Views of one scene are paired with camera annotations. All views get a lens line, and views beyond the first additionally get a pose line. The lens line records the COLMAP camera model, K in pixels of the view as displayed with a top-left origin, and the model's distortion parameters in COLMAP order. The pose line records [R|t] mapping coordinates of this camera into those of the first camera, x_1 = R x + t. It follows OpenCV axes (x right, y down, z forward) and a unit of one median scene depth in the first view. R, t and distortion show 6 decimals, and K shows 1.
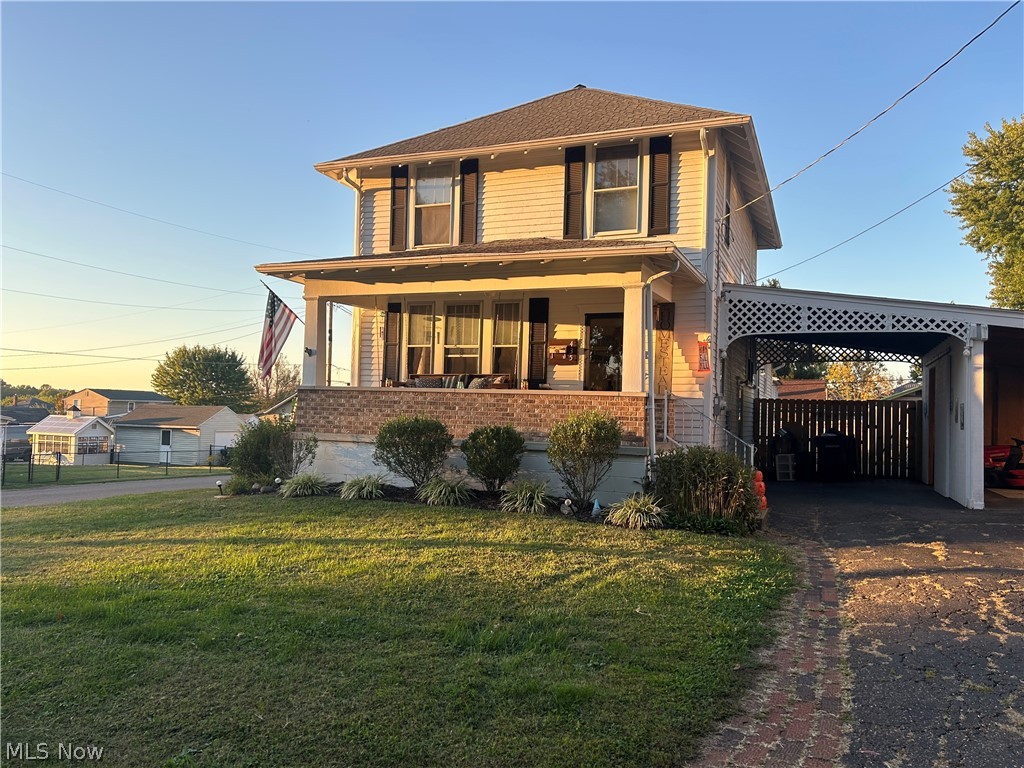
lens RADIAL K [[768.6, 0, 512.4], [0, 768.6, 390.2], [0, 0, 1]] dist [0.069395, -0.077474]
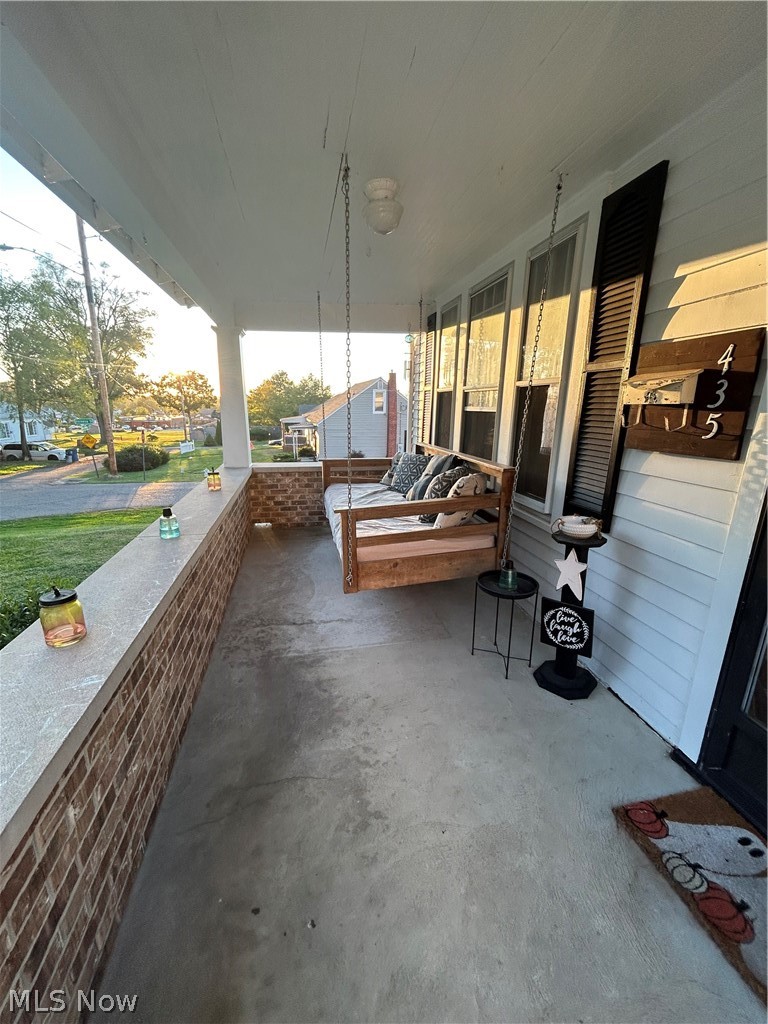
lens RADIAL K [[416.2, 0, 383.7], [0, 416.2, 512.5], [0, 0, 1]] dist [0.003423, 0.000612]
pose [[0.555358, 0.184874, -0.810802, 0.127284], [0.027677, 0.970327, 0.240206, -0.050458], [0.831151, -0.155841, 0.533762, 0.876329]]
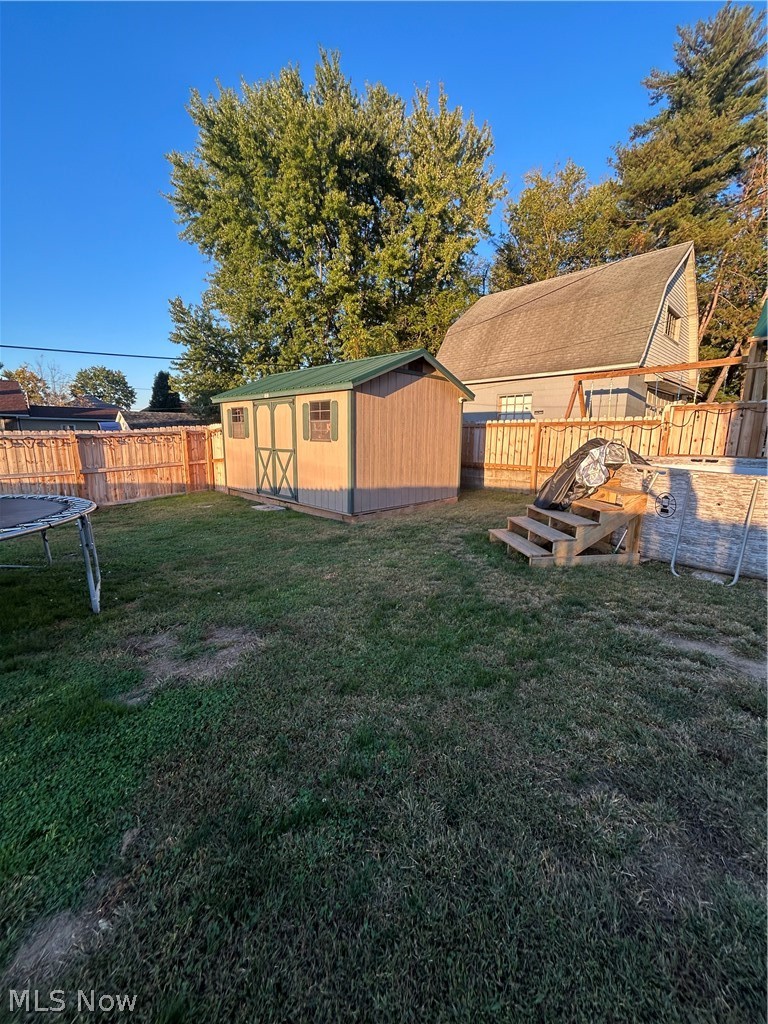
lens RADIAL K [[416.2, 0, 386.7], [0, 416.2, 512.4], [0, 0, 1]] dist [0.003423, 0.000612]
pose [[0.420368, -0.192608, 0.886675, 0.666003], [-0.025939, 0.974260, 0.223931, 0.079890], [-0.906983, -0.117133, 0.404551, 2.158193]]
